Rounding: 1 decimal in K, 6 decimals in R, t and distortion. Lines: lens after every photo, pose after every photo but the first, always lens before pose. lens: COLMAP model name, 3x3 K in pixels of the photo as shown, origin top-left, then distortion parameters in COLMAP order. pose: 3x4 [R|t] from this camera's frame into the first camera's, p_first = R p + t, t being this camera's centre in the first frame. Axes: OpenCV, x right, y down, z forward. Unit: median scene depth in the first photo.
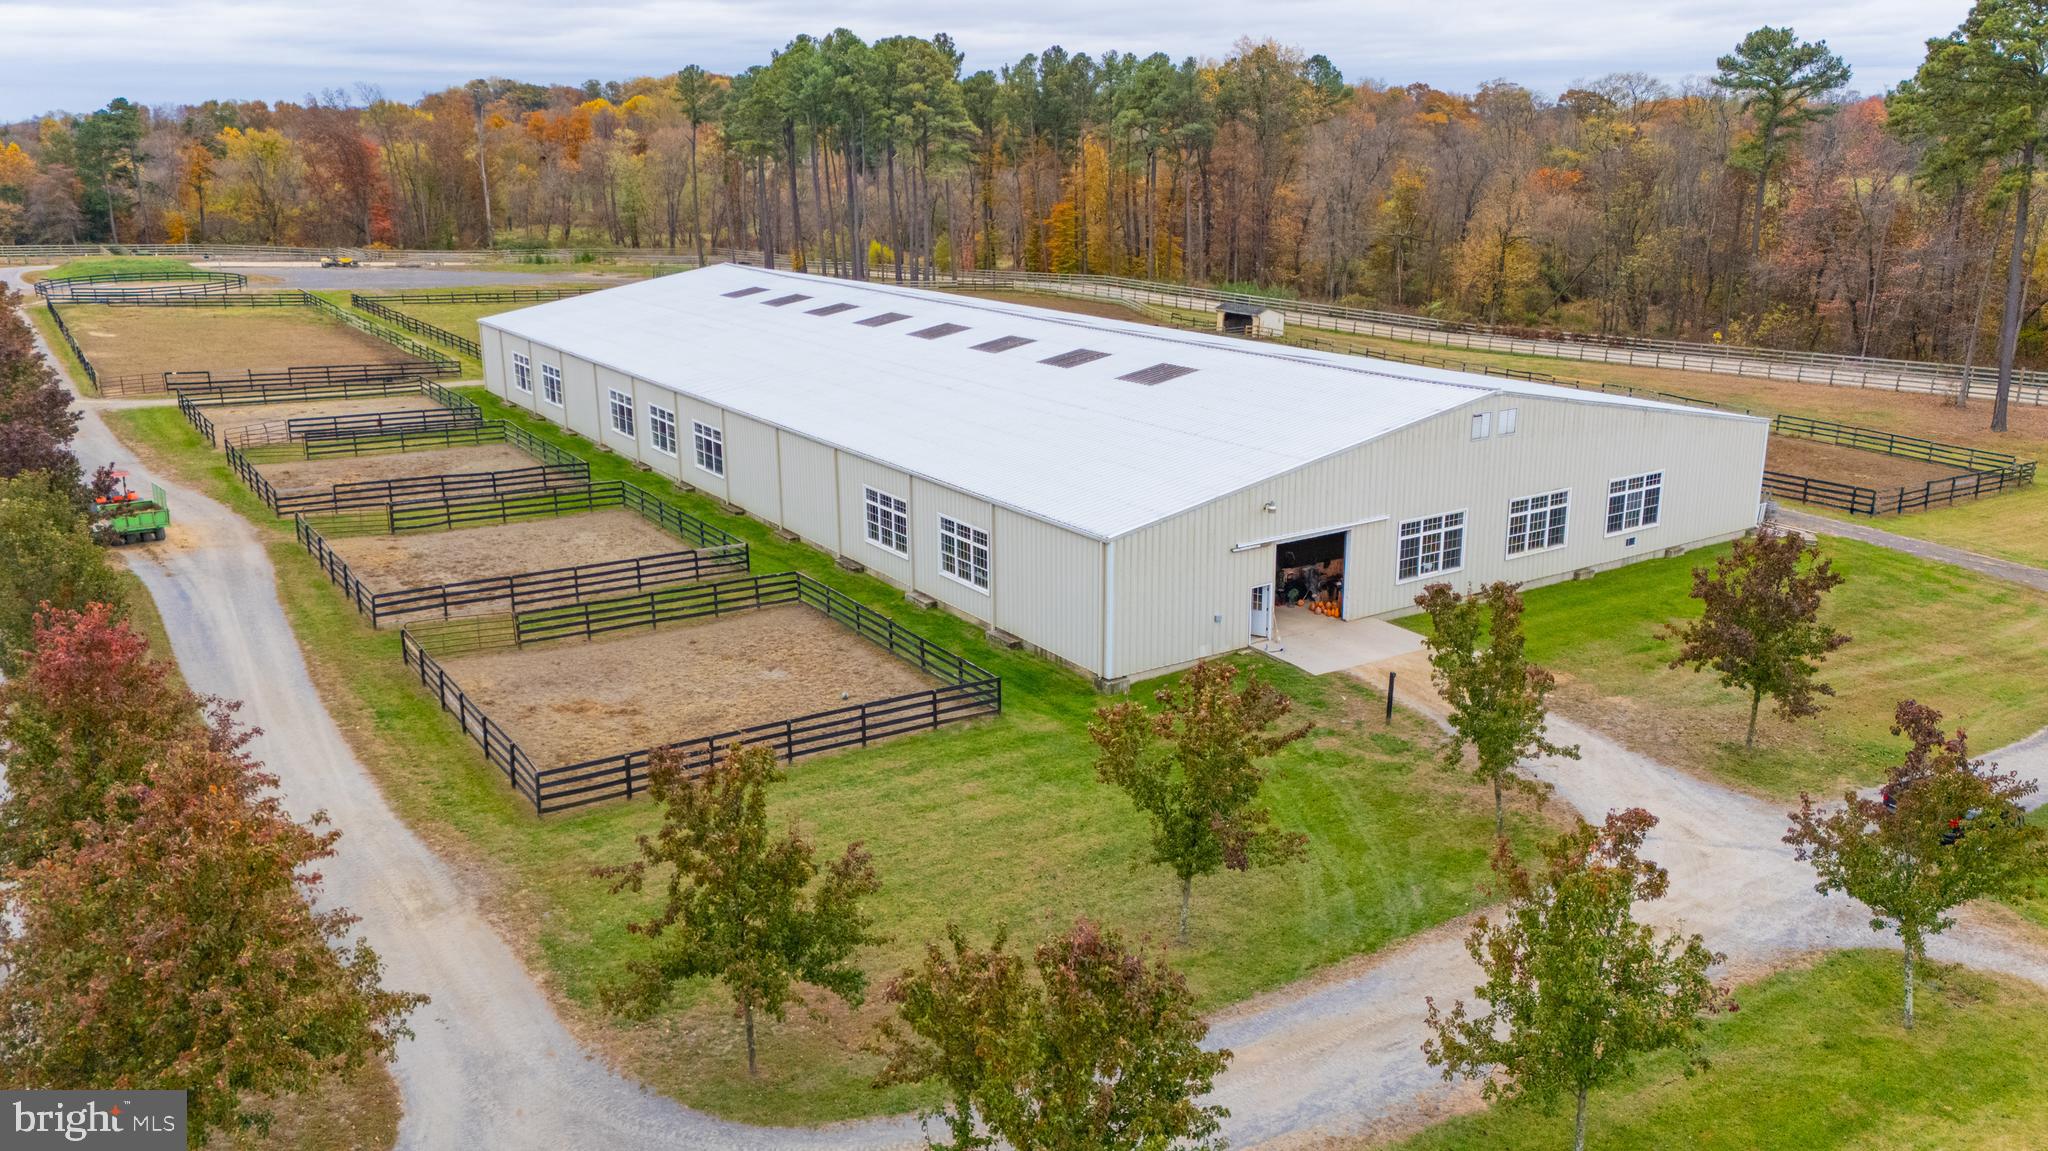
lens RADIAL K [[1532.5, 0, 993.4], [0, 1532.5, 571.1], [0, 0, 1]] dist [0.188666, -0.279549]
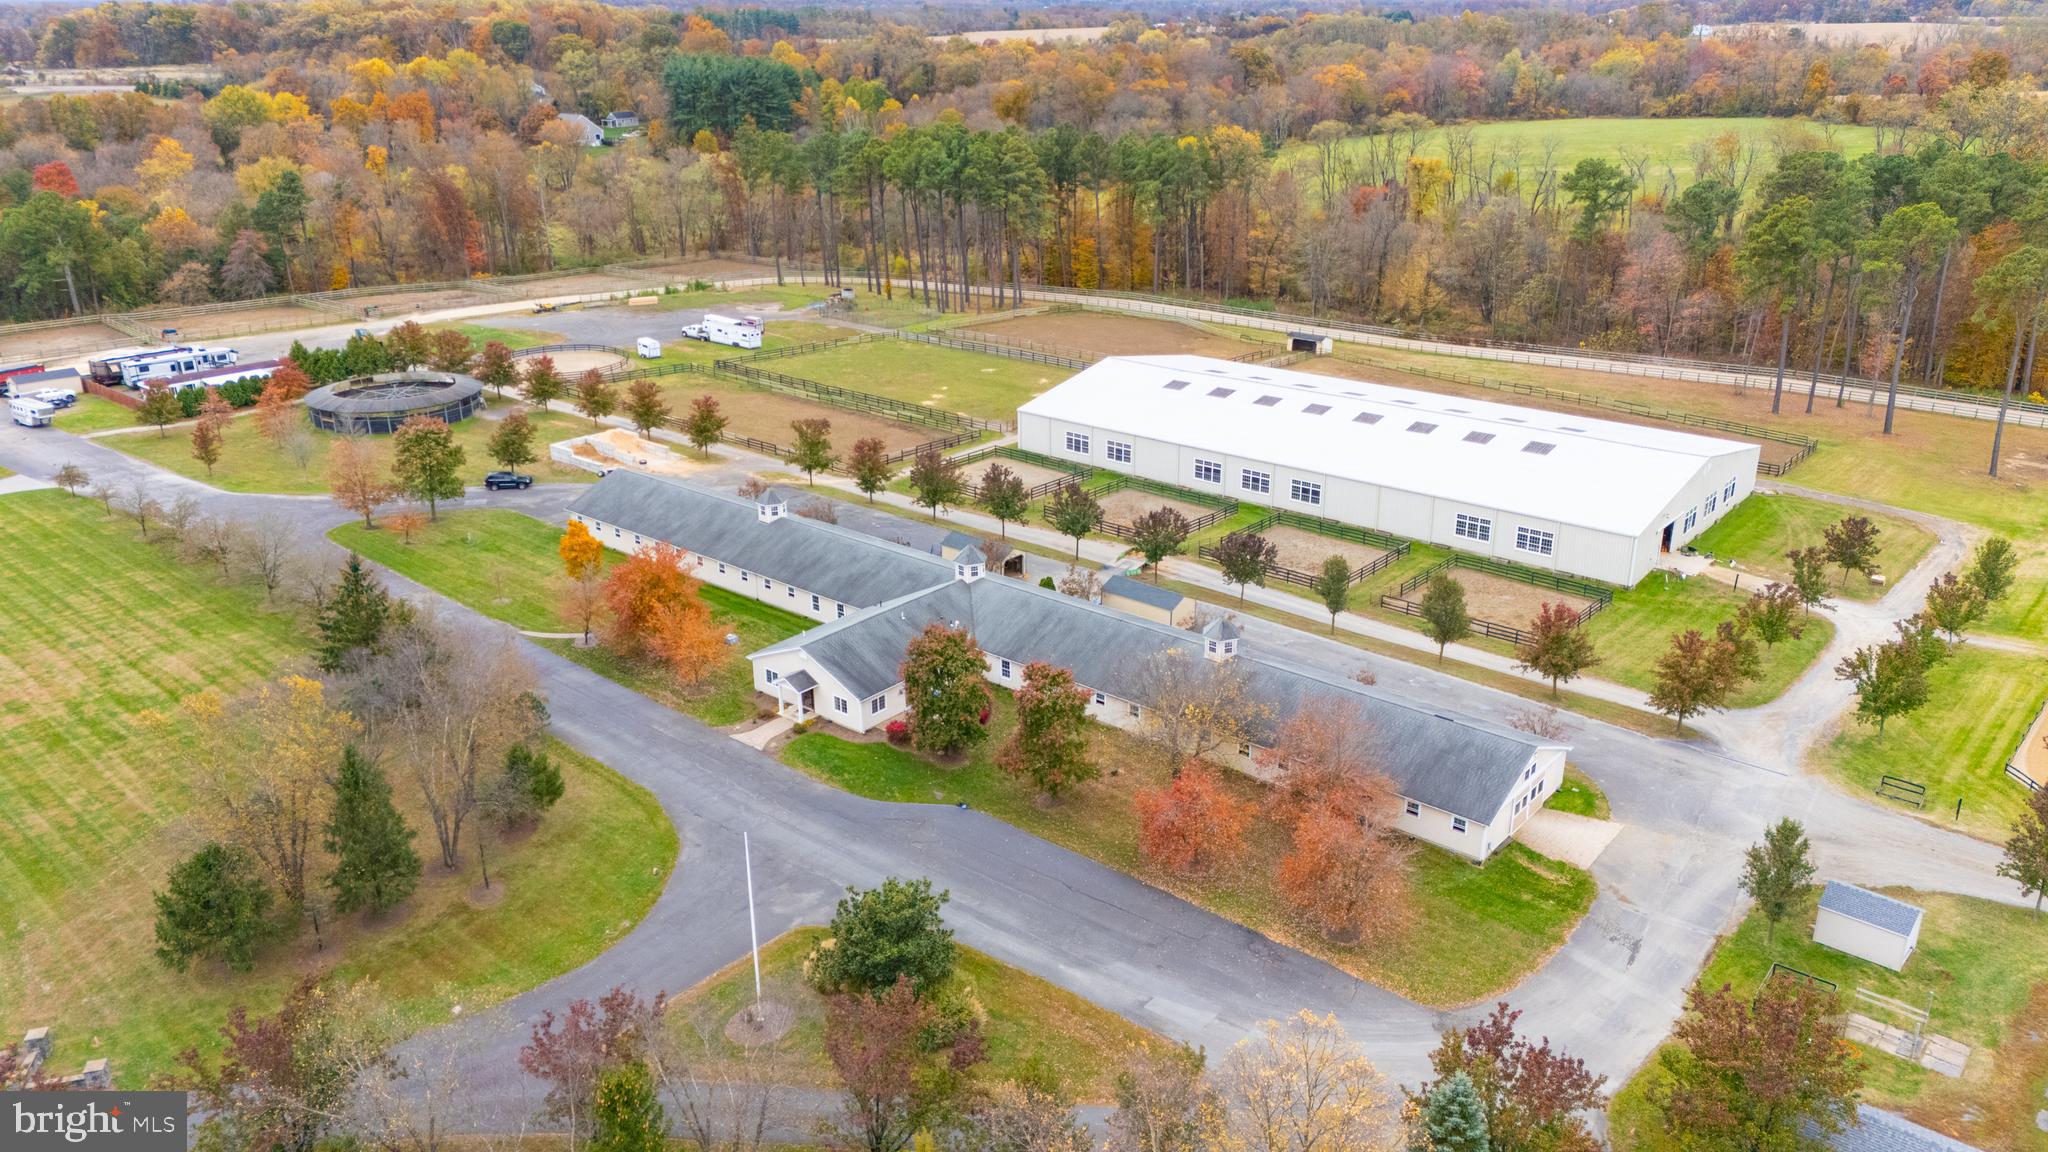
lens RADIAL K [[1532.5, 0, 993.4], [0, 1532.5, 571.6], [0, 0, 1]] dist [0.188666, -0.279549]
pose [[0.960844, -0.100935, 0.258052, -1.165152], [0.079387, 0.992531, 0.092626, -0.203635], [-0.265474, -0.068513, 0.961681, -0.934376]]
